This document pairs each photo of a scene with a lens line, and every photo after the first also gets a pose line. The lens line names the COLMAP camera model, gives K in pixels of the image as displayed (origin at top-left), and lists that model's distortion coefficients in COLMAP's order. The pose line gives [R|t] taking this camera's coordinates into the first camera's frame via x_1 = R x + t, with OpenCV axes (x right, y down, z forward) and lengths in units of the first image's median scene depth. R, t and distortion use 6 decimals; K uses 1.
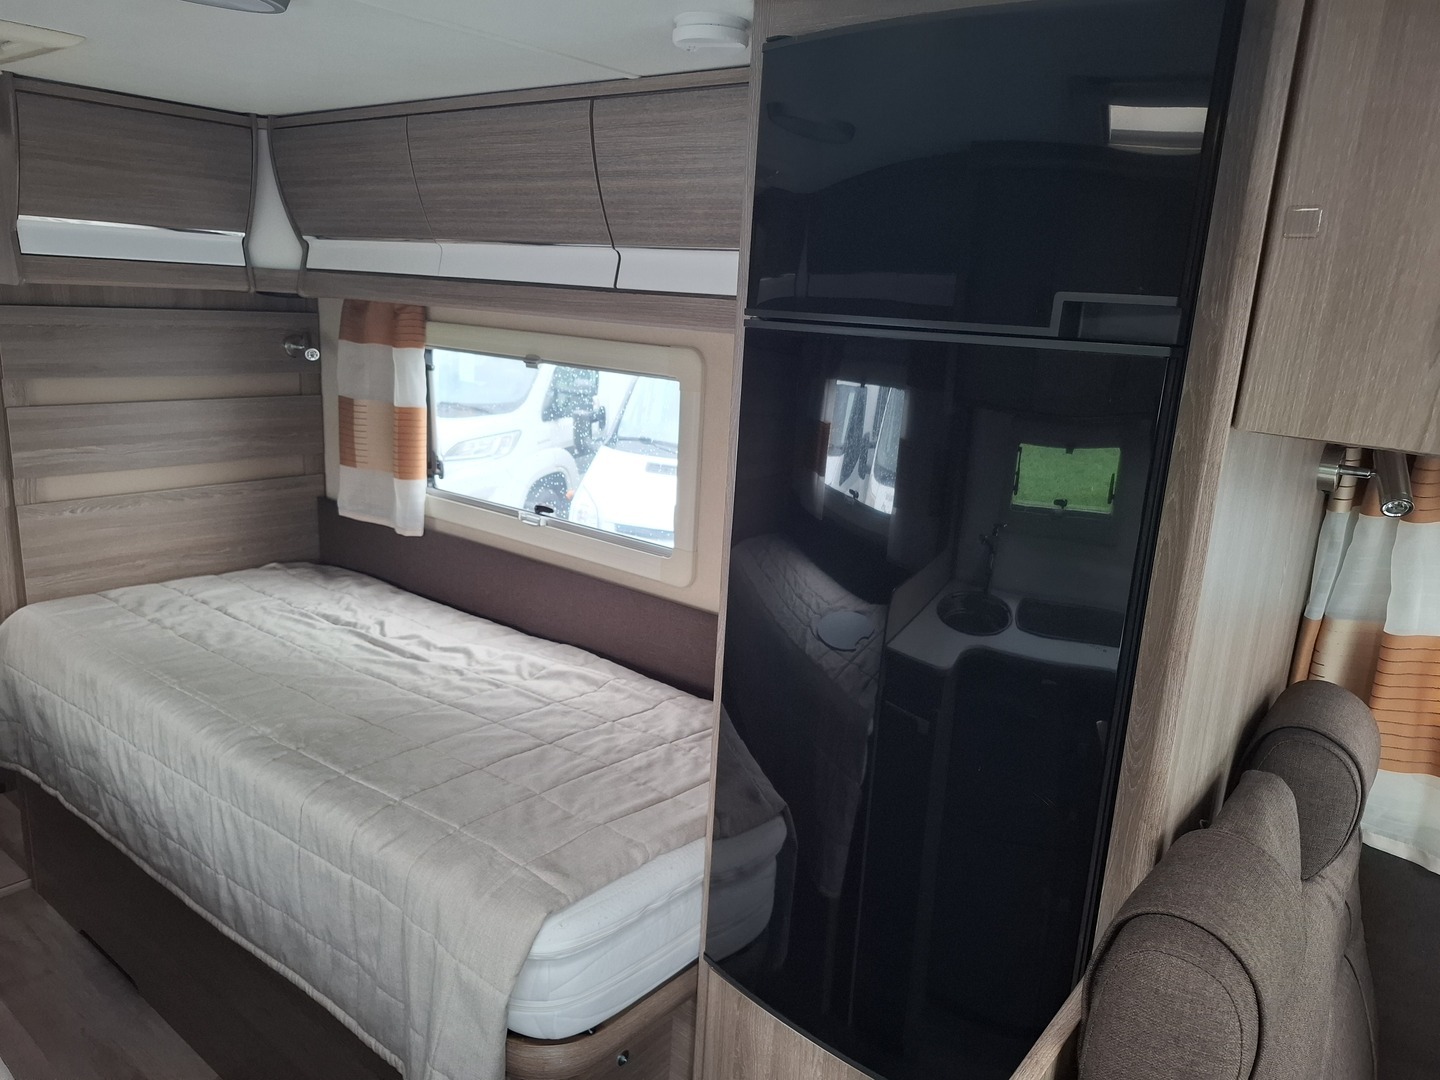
lens RADIAL K [[1007.5, 0, 732.1], [0, 1007.5, 550.4], [0, 0, 1]] dist [0.069810, -0.074435]
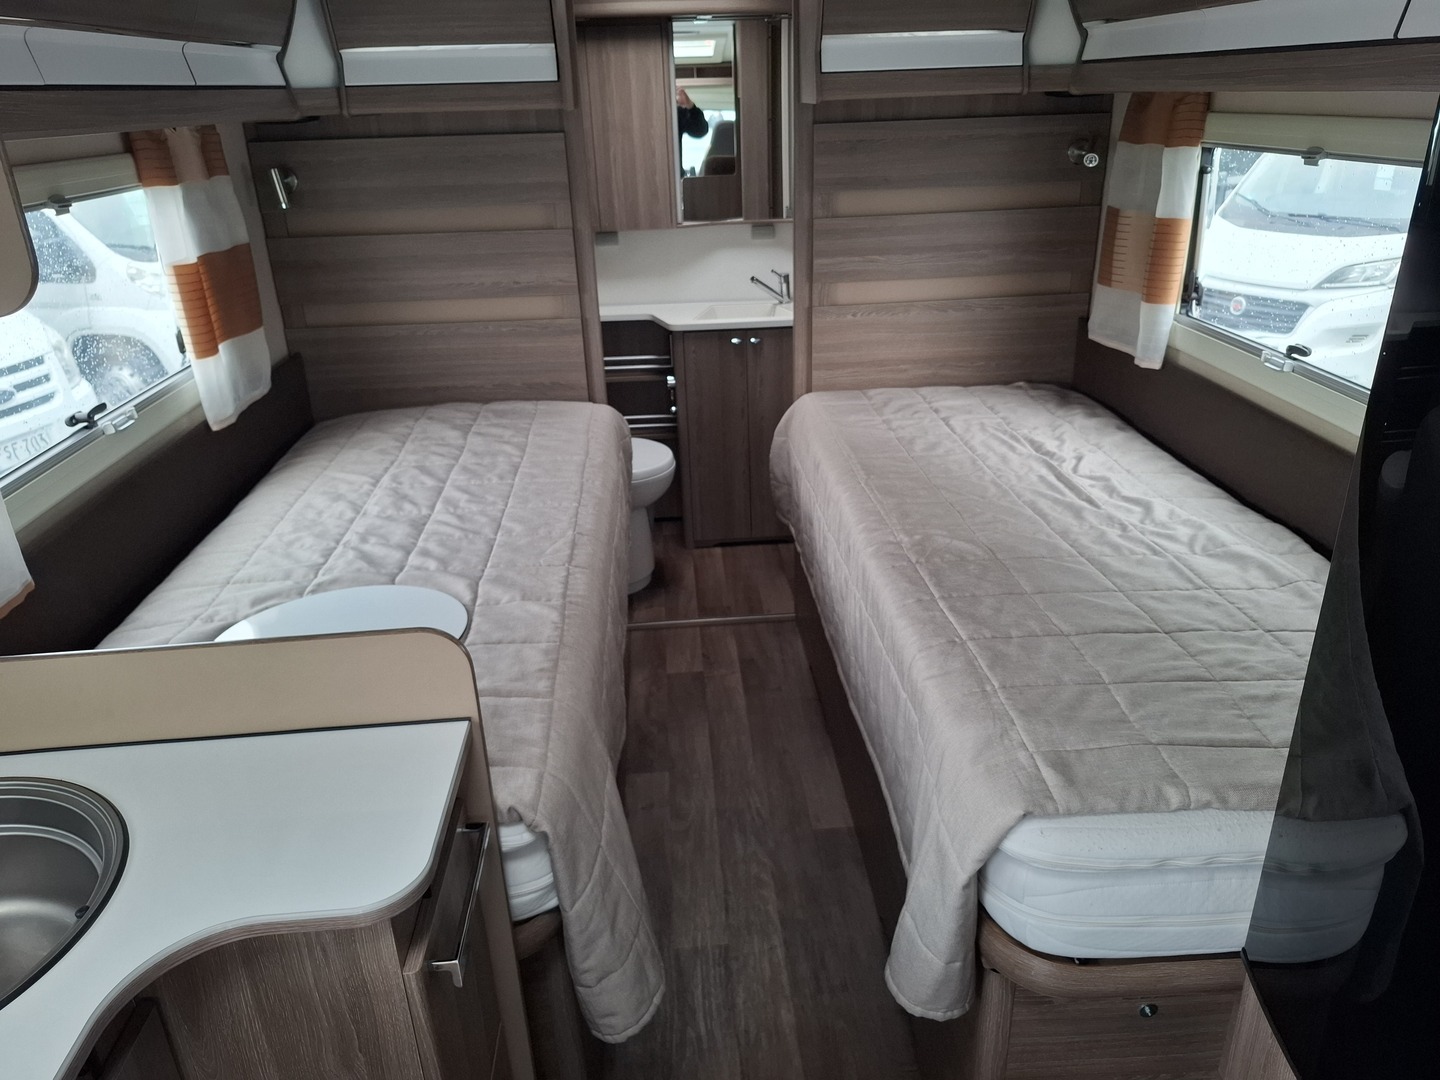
lens RADIAL K [[1007.5, 0, 731.3], [0, 1007.5, 533.1], [0, 0, 1]] dist [0.069810, -0.074435]
pose [[0.673422, 0.225511, -0.704022, 0.115442], [-0.115631, 0.972746, 0.200983, -0.012852], [0.730159, -0.053940, 0.681145, 0.128456]]
